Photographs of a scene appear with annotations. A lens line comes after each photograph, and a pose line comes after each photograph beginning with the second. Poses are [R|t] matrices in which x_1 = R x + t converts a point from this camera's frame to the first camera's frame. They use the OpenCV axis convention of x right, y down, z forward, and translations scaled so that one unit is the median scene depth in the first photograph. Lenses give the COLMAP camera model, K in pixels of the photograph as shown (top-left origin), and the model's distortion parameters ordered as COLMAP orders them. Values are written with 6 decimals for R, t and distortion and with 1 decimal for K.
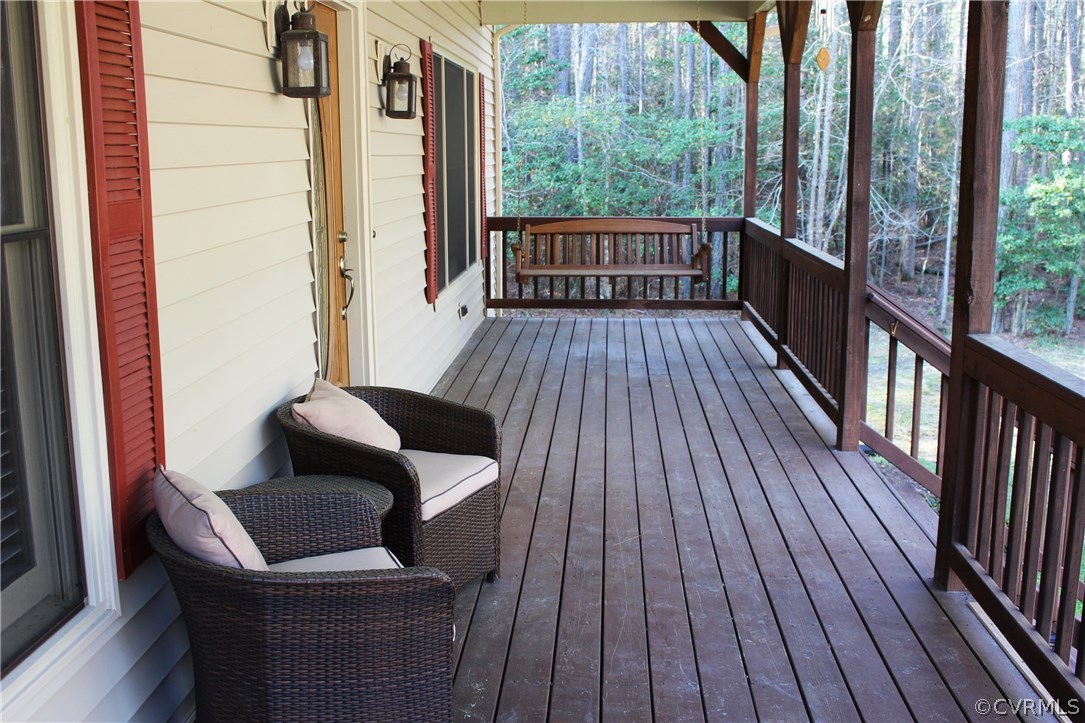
lens RADIAL K [[1146.9, 0, 542.5], [0, 1146.9, 361.5], [0, 0, 1]] dist [-0.141583, 0.009149]
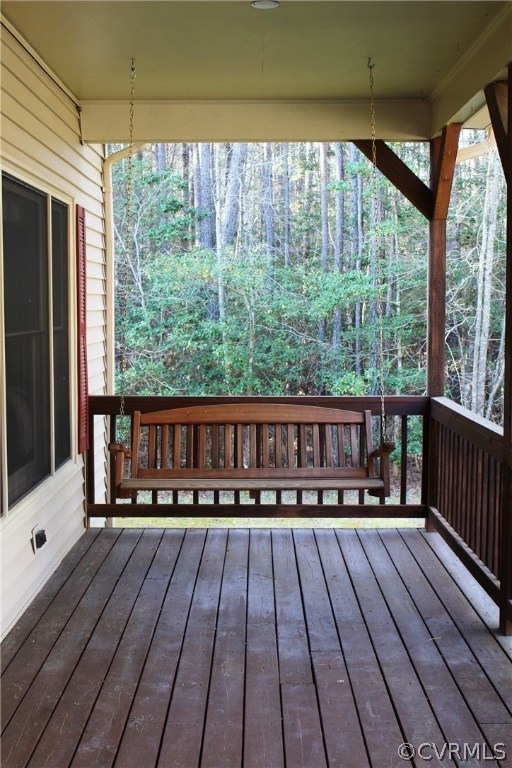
lens RADIAL K [[1070.3, 0, 256.0], [0, 1070.3, 384.0], [0, 0, 1]] dist [0.001928, -0.005329]
pose [[0.998282, 0.000984, 0.058587, 0.019763], [0.005399, 0.994061, -0.108687, -0.056613], [-0.058346, 0.108817, 0.992348, 0.291546]]
